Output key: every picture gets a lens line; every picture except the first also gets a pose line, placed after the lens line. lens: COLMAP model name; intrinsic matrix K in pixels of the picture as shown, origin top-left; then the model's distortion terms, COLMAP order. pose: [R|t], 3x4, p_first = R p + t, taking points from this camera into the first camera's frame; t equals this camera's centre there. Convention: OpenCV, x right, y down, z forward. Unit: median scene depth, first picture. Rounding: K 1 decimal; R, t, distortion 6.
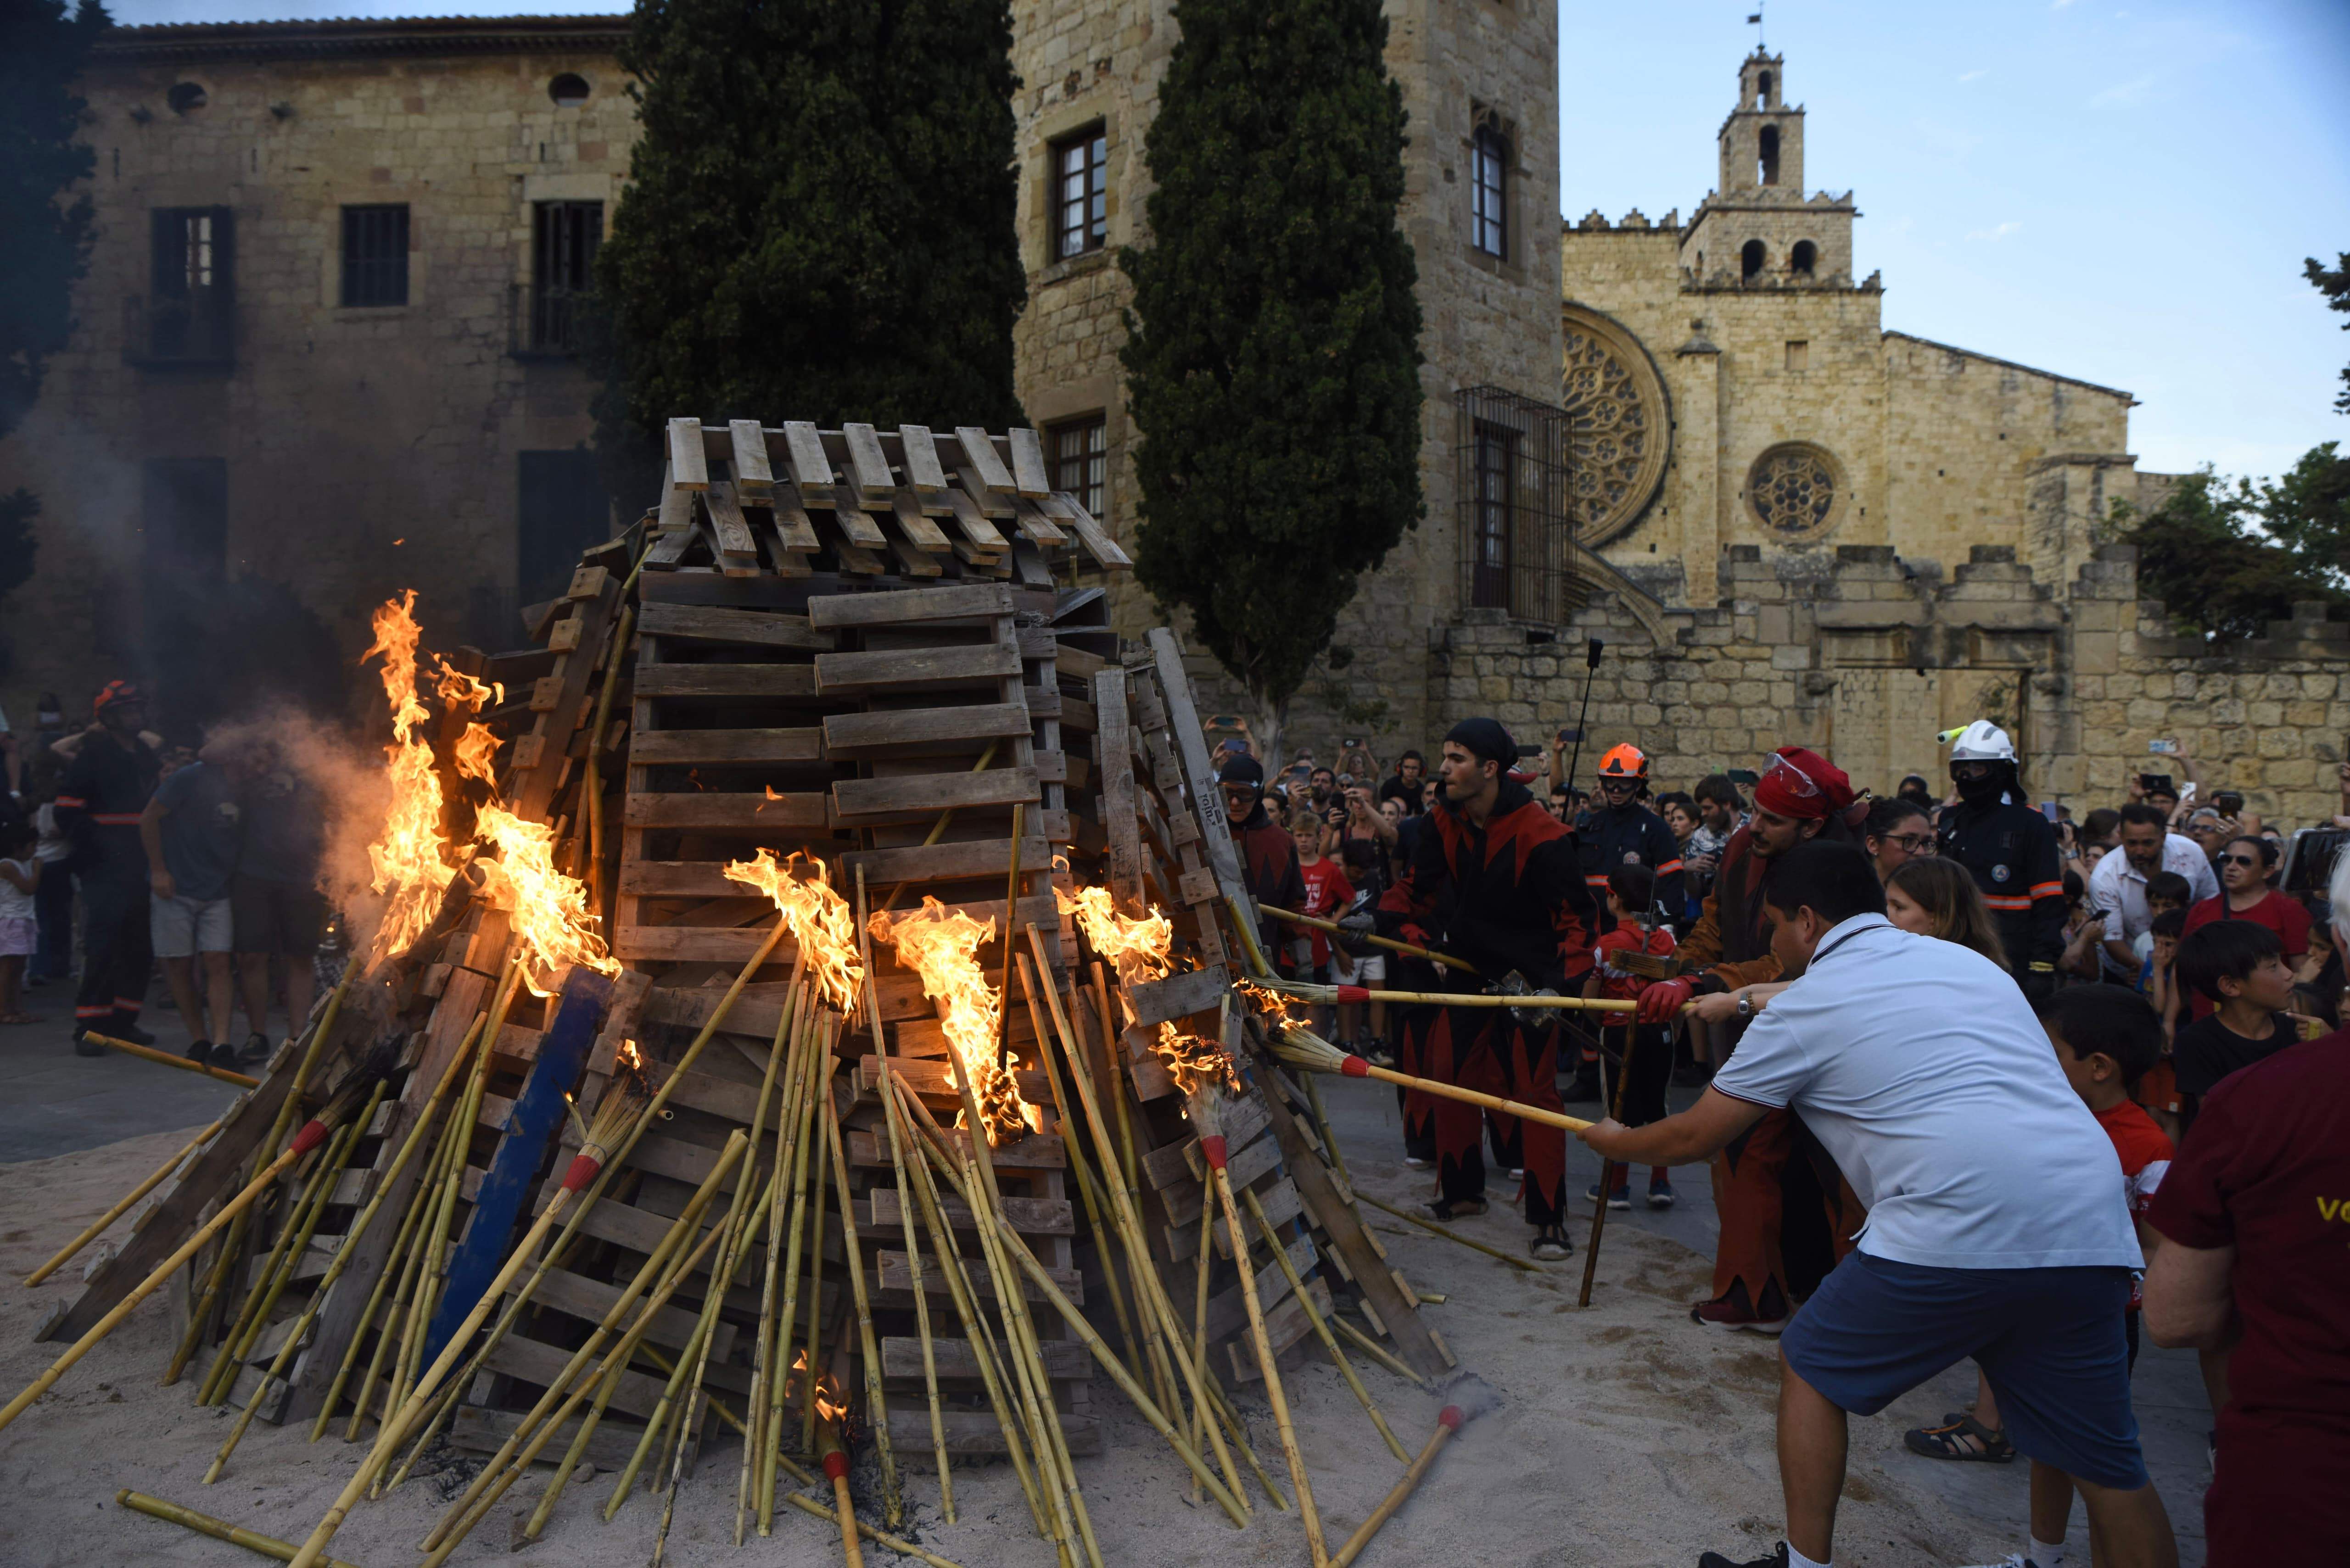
lens RADIAL K [[1612.6, 0, 1165.3], [0, 1612.6, 790.2], [0, 0, 1]] dist [-0.133776, 0.105861]
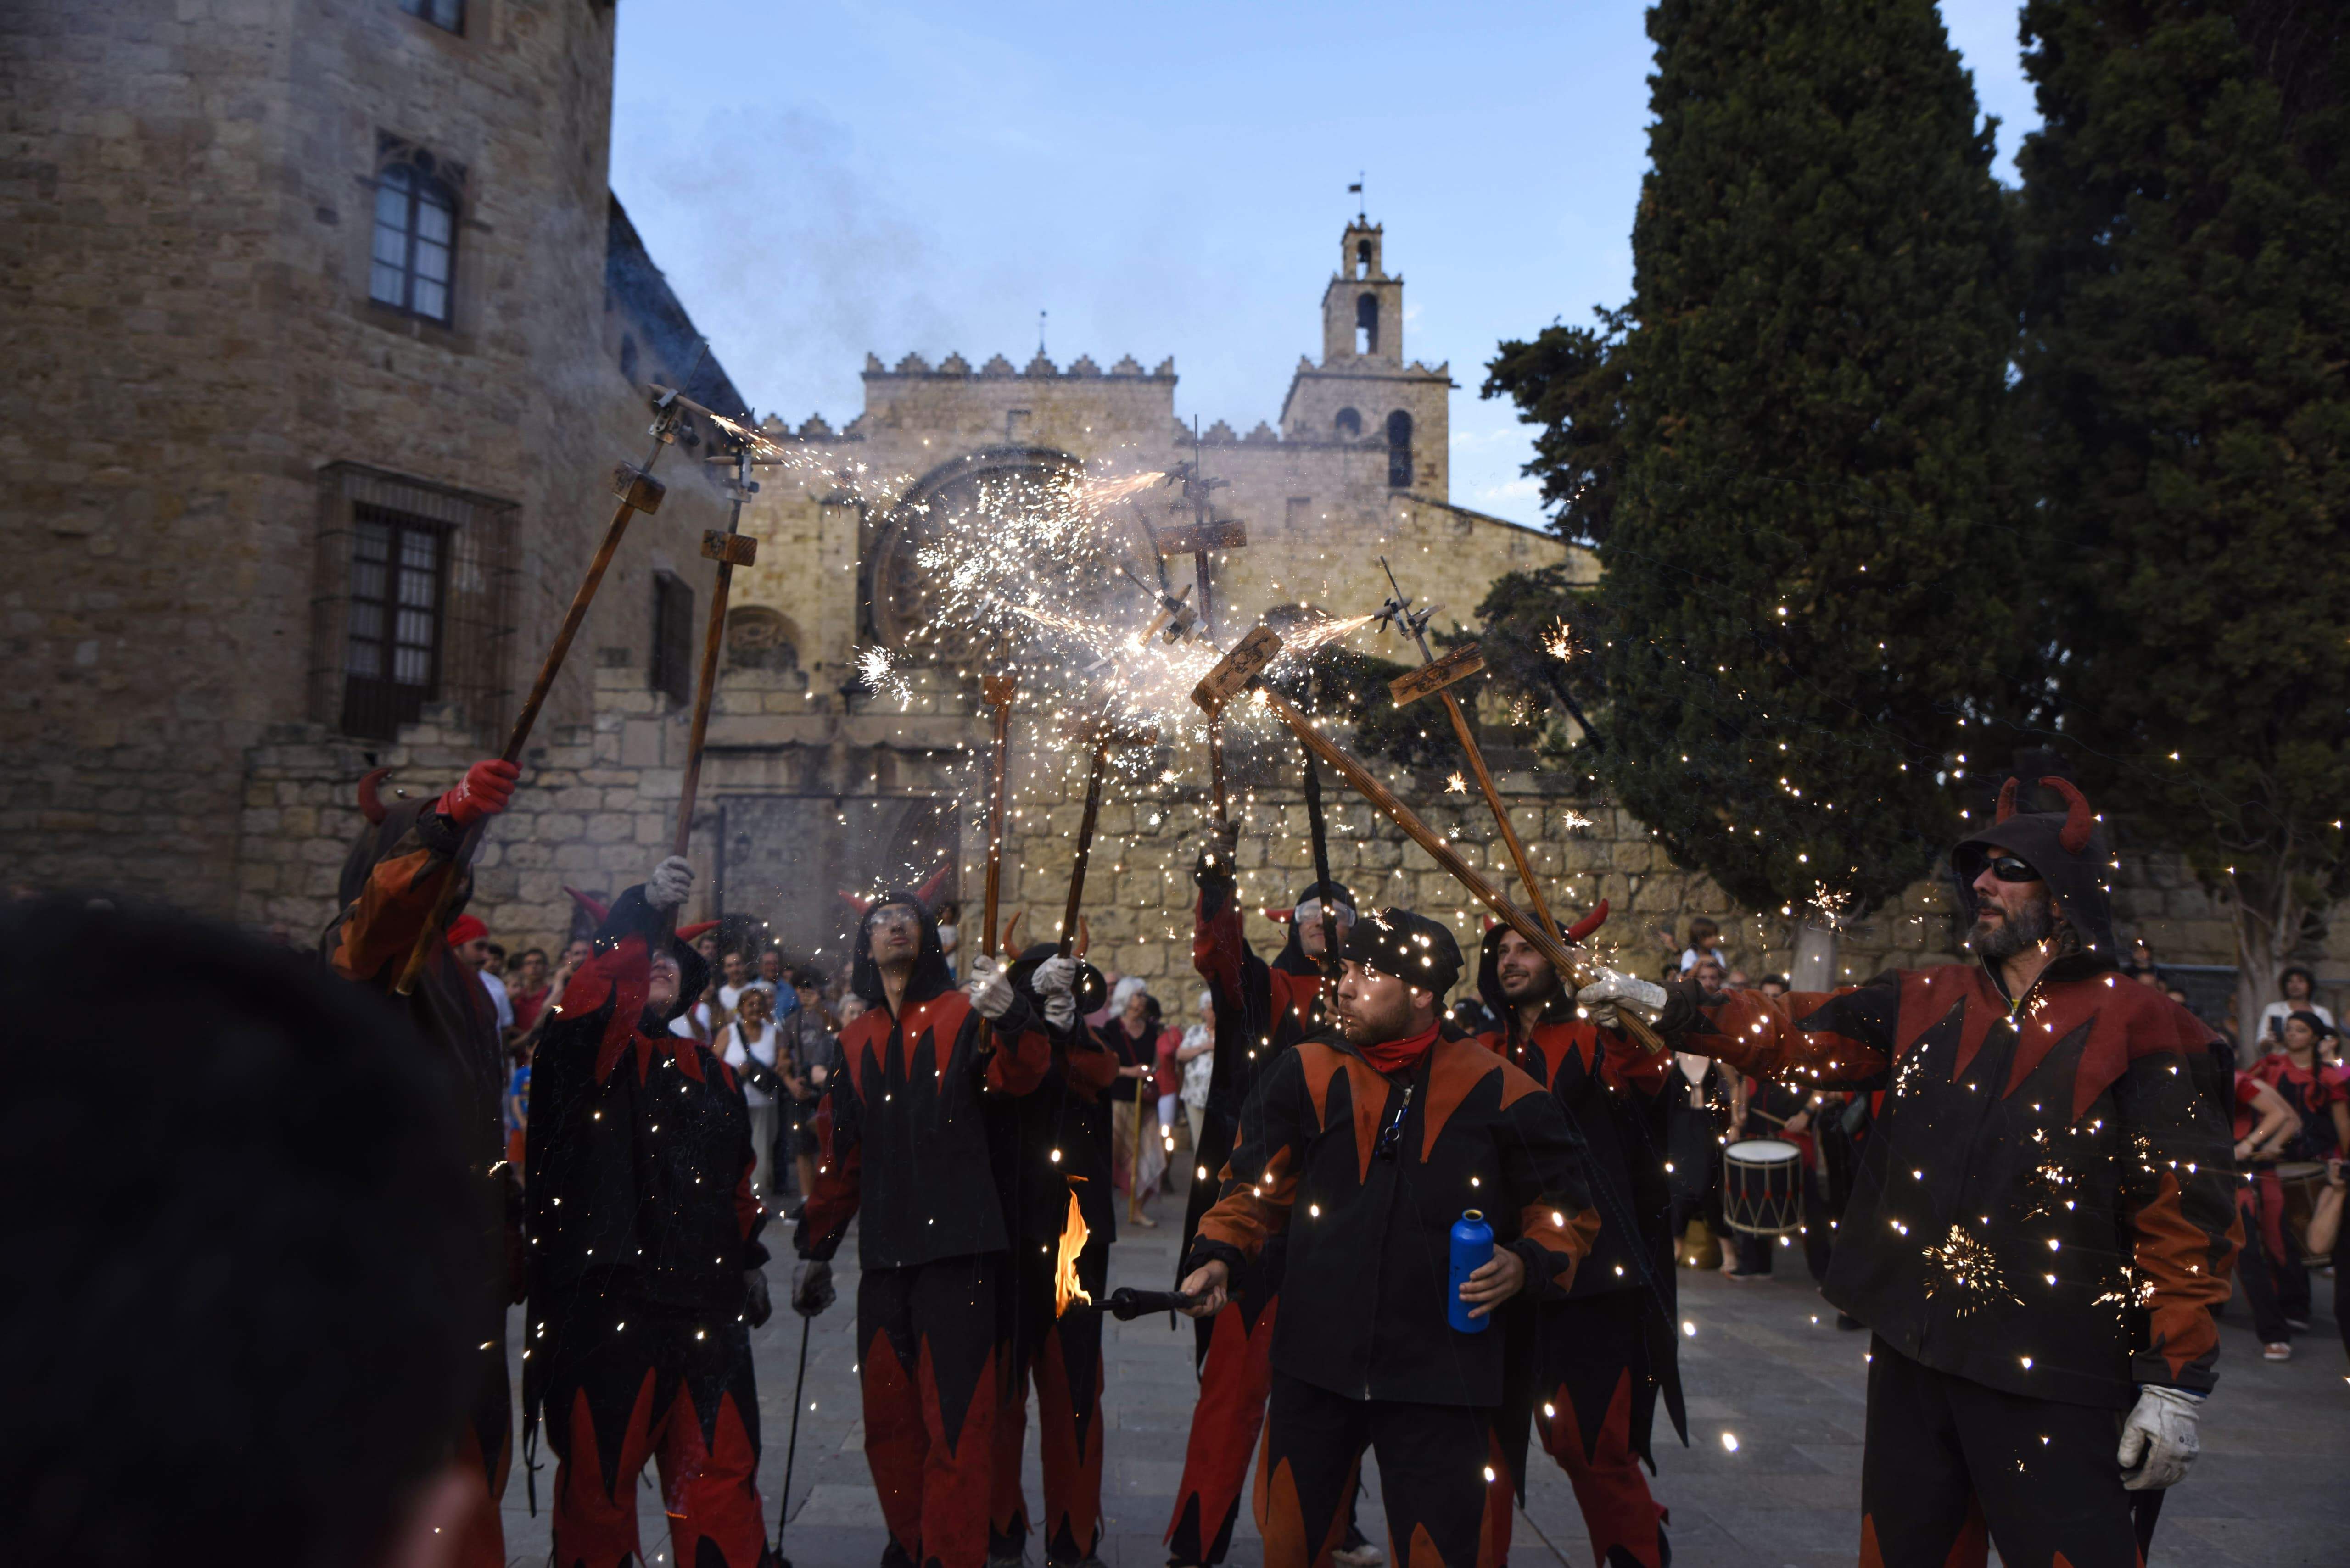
lens RADIAL K [[1724.4, 0, 1145.6], [0, 1724.4, 816.9], [0, 0, 1]] dist [-0.128936, 0.117596]
pose [[0.989323, 0.009306, 0.145439, 0.378978], [0.006180, 0.994382, -0.105666, 0.020243], [-0.145606, 0.105437, 0.983708, 0.074139]]
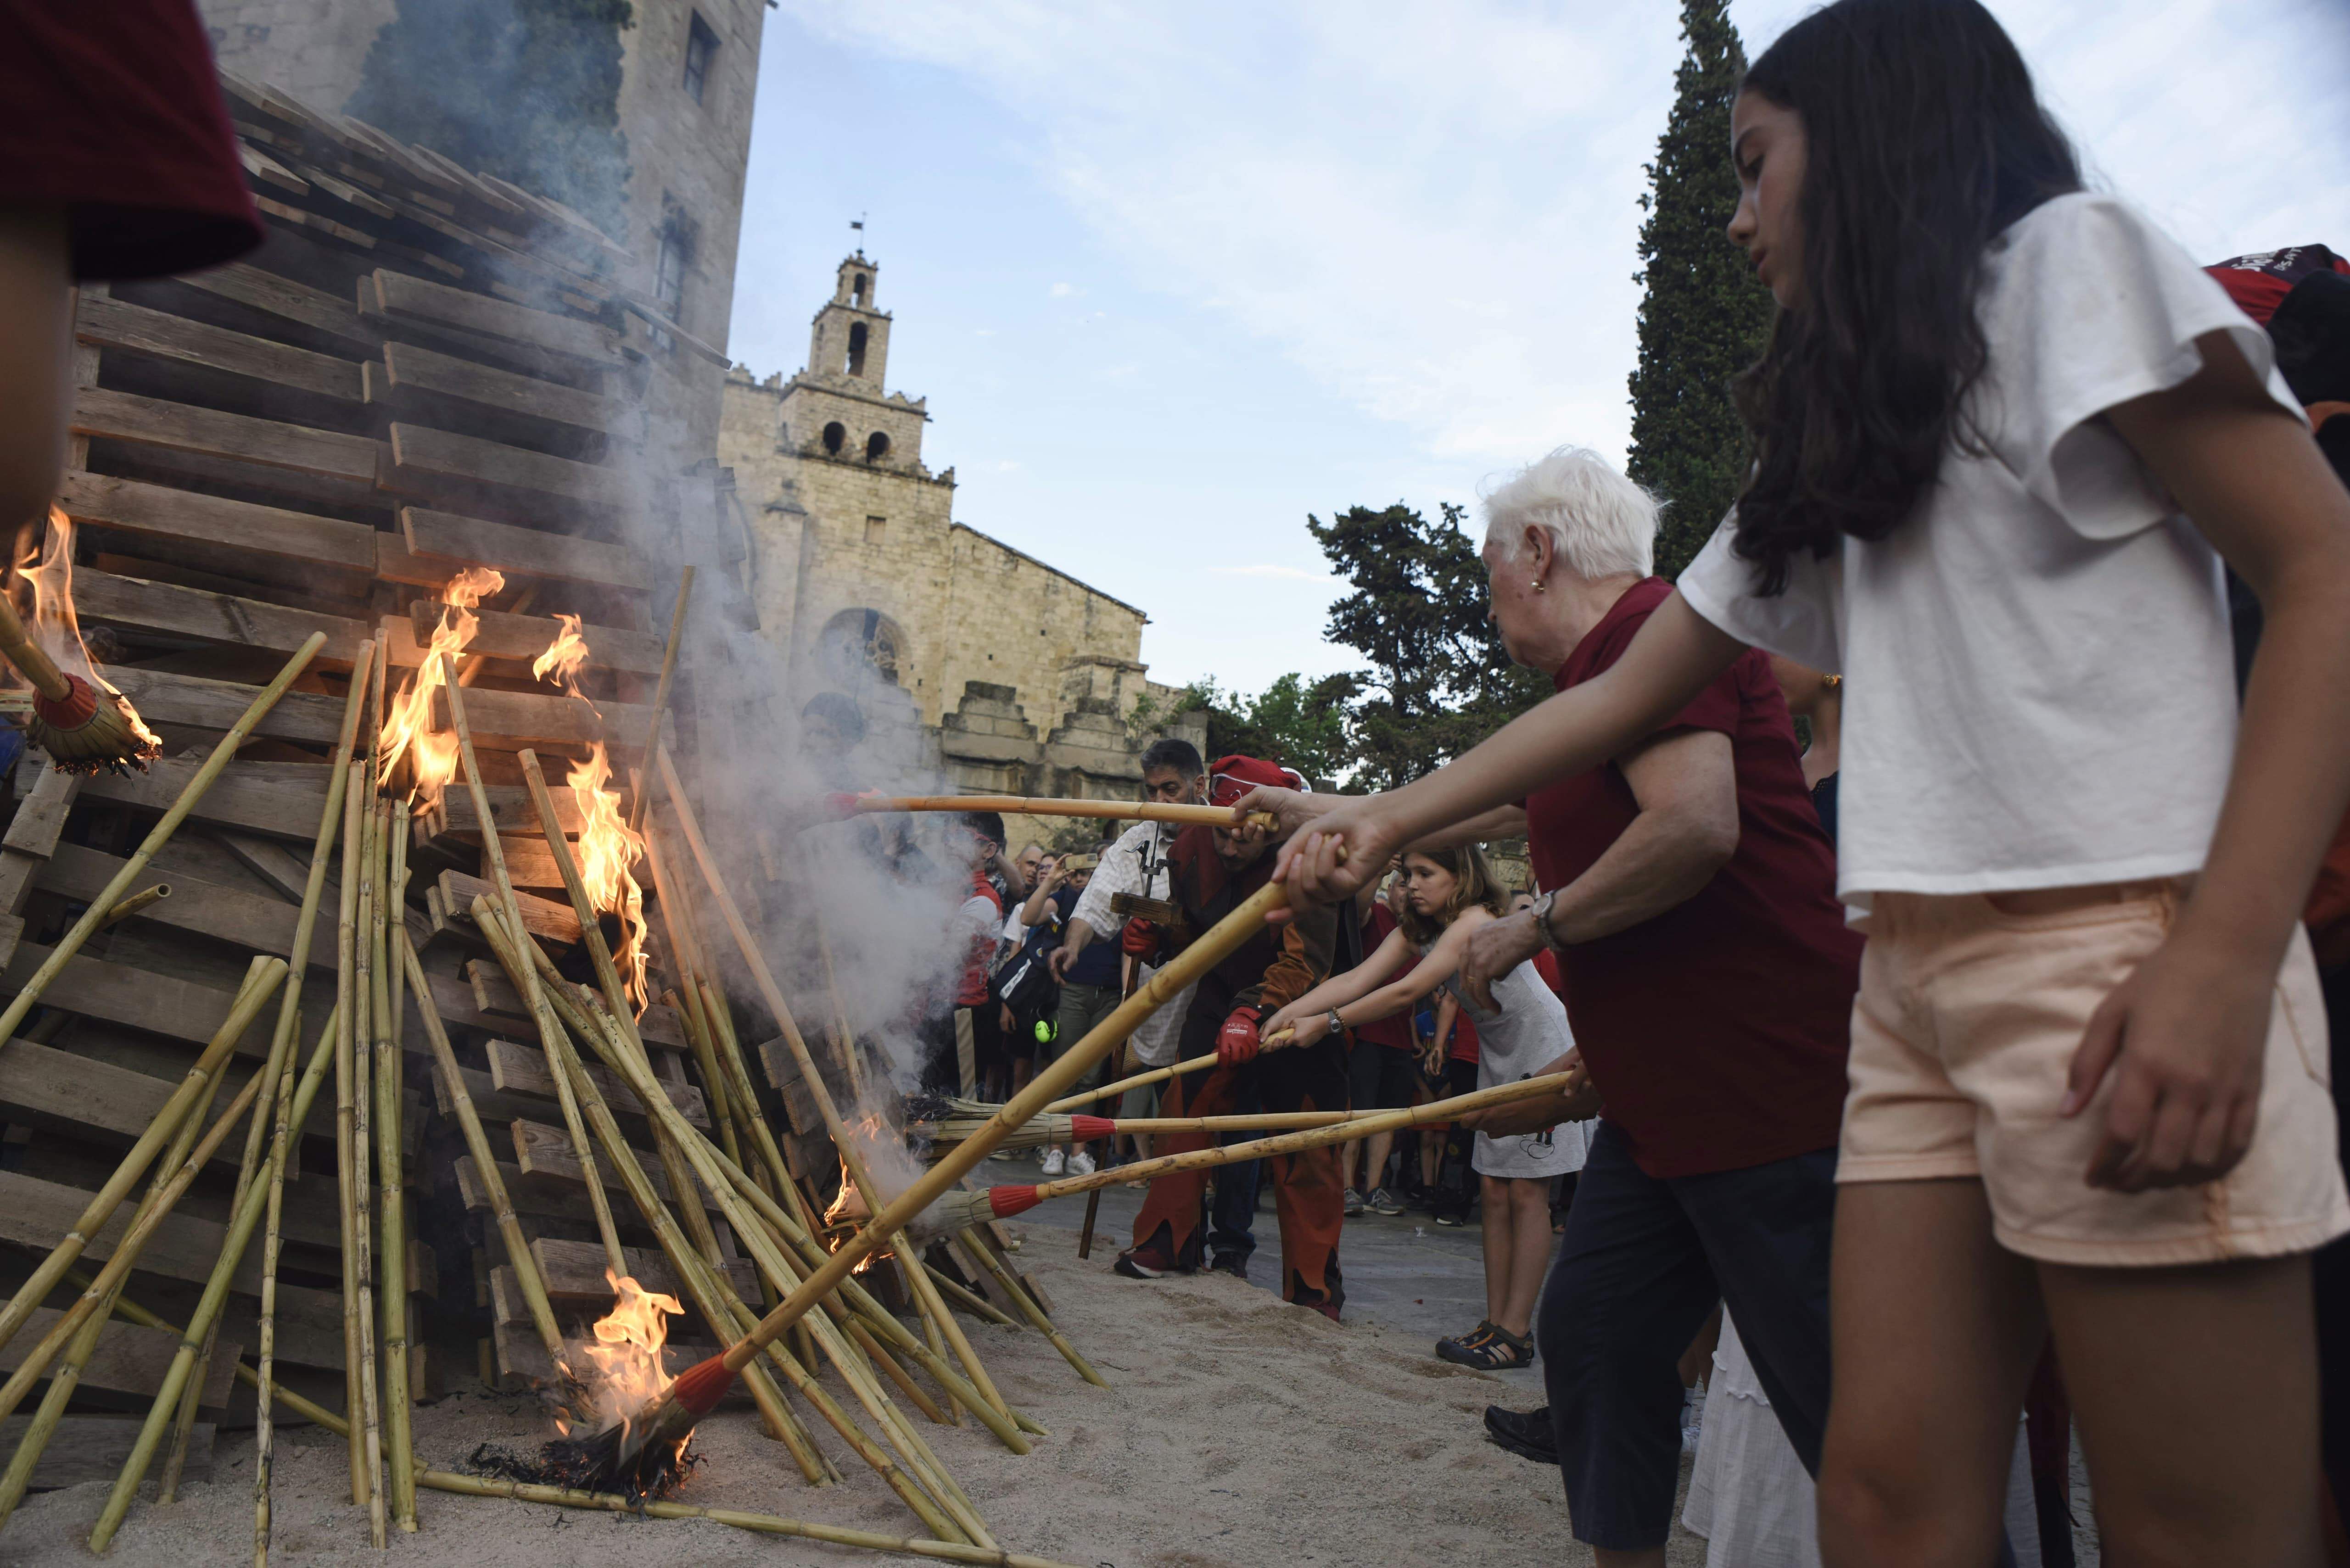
lens RADIAL K [[1603.8, 0, 1143.1], [0, 1603.8, 790.2], [0, 0, 1]] dist [-0.136315, 0.086310]
pose [[0.831128, 0.106348, 0.545818, -0.040670], [-0.052771, 0.992197, -0.112965, 0.024840], [-0.553572, 0.065085, 0.830254, 0.032337]]
